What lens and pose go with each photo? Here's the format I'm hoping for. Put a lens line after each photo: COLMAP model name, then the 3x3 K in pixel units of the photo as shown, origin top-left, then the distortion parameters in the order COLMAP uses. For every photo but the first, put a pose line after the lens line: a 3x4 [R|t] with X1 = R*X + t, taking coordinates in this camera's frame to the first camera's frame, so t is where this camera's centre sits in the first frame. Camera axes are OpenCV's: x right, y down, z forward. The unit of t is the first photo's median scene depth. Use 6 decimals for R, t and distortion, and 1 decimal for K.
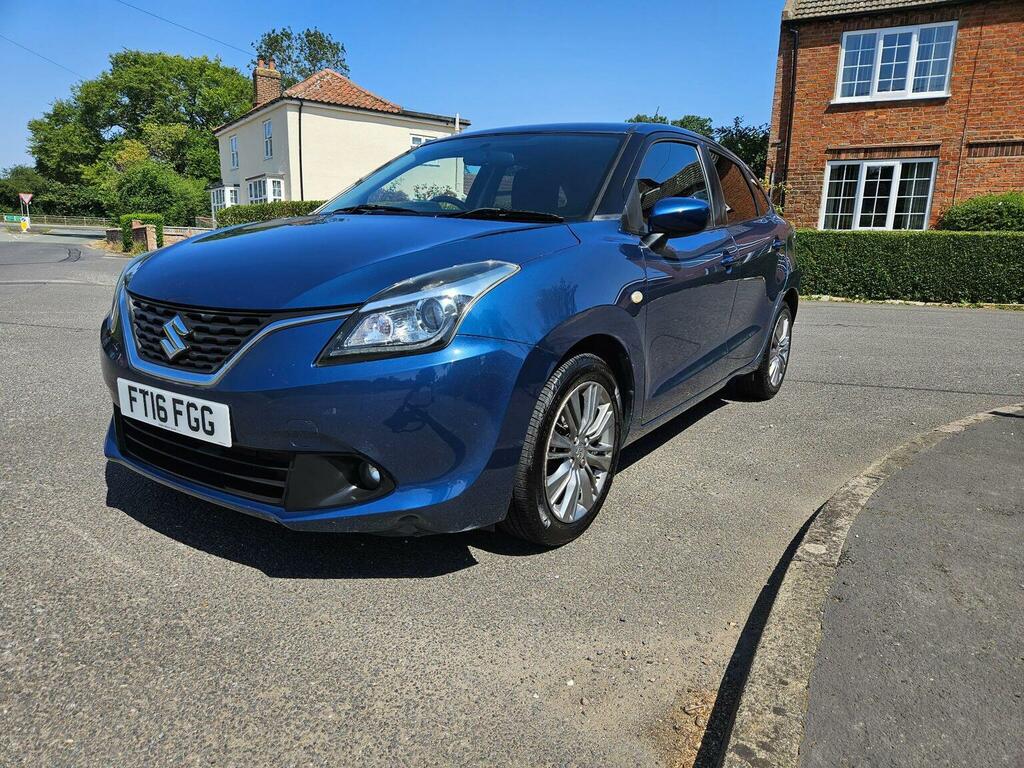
lens RADIAL K [[686.2, 0, 501.4], [0, 686.2, 391.2], [0, 0, 1]] dist [0.064240, -0.049971]
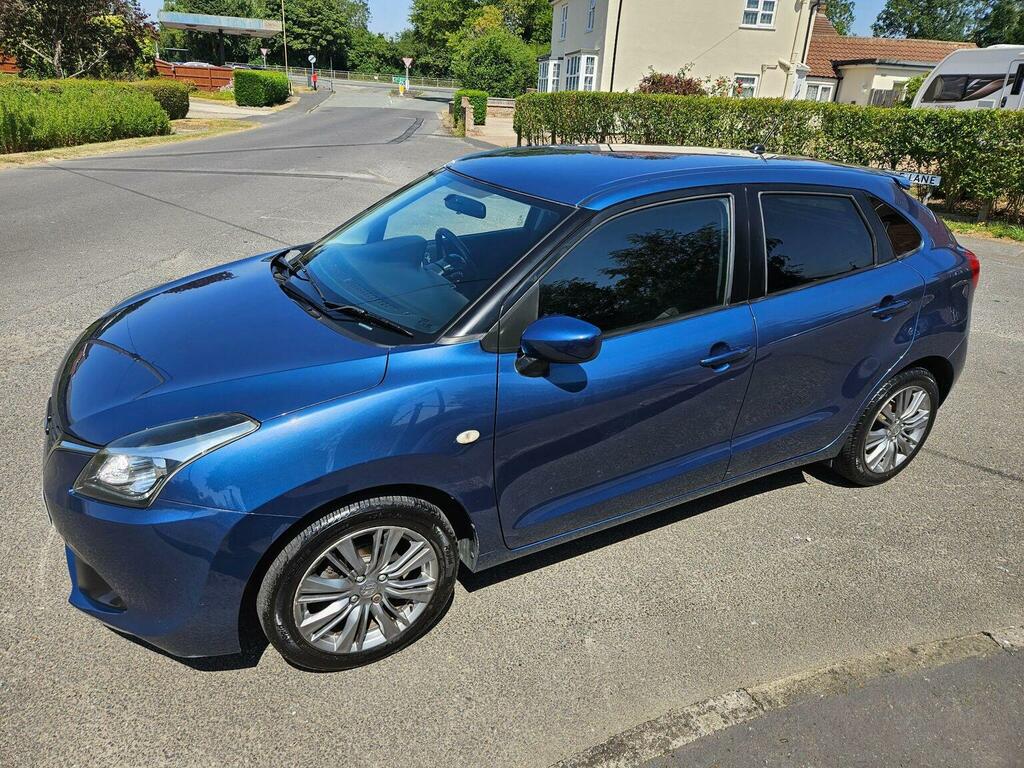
lens RADIAL K [[686.2, 0, 501.9], [0, 686.2, 377.6], [0, 0, 1]] dist [0.064240, -0.049971]
pose [[0.888985, 0.192588, -0.415469, 0.313515], [-0.121180, 0.973858, 0.192135, -0.205762], [0.441611, -0.120458, 0.889084, 0.124977]]
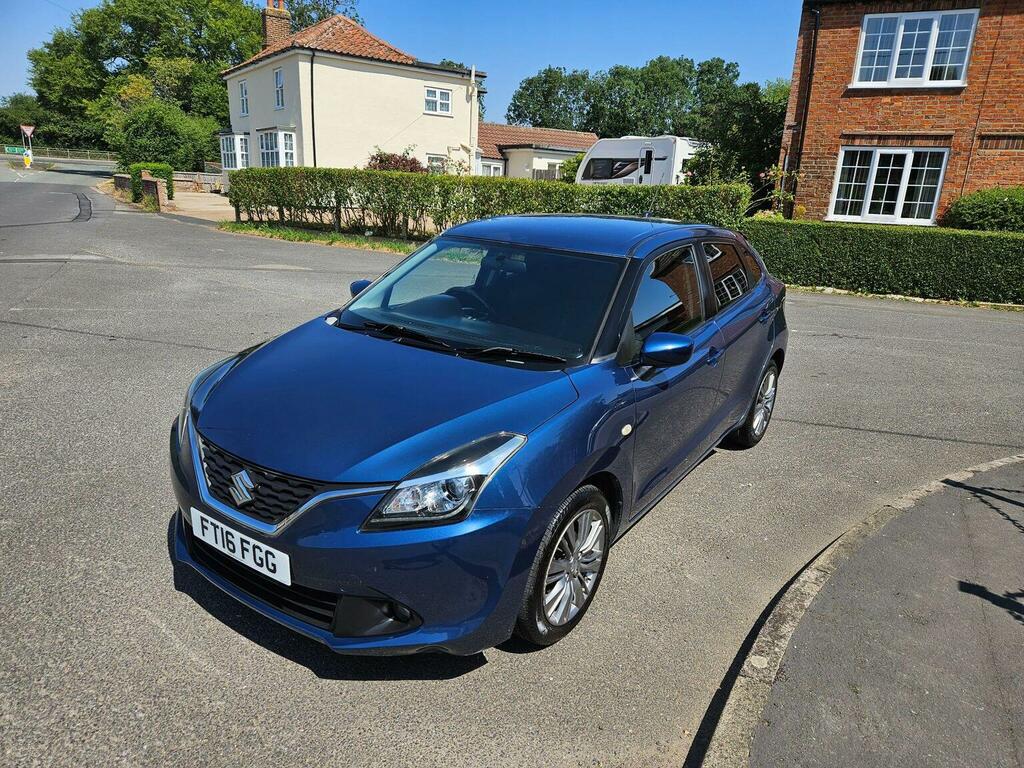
lens RADIAL K [[686.2, 0, 518.1], [0, 686.2, 393.5], [0, 0, 1]] dist [0.064240, -0.049971]
pose [[0.999716, 0.021684, 0.009842, -0.000958], [-0.022445, 0.996099, 0.085338, -0.155769], [-0.007954, -0.085535, 0.996303, -0.087127]]
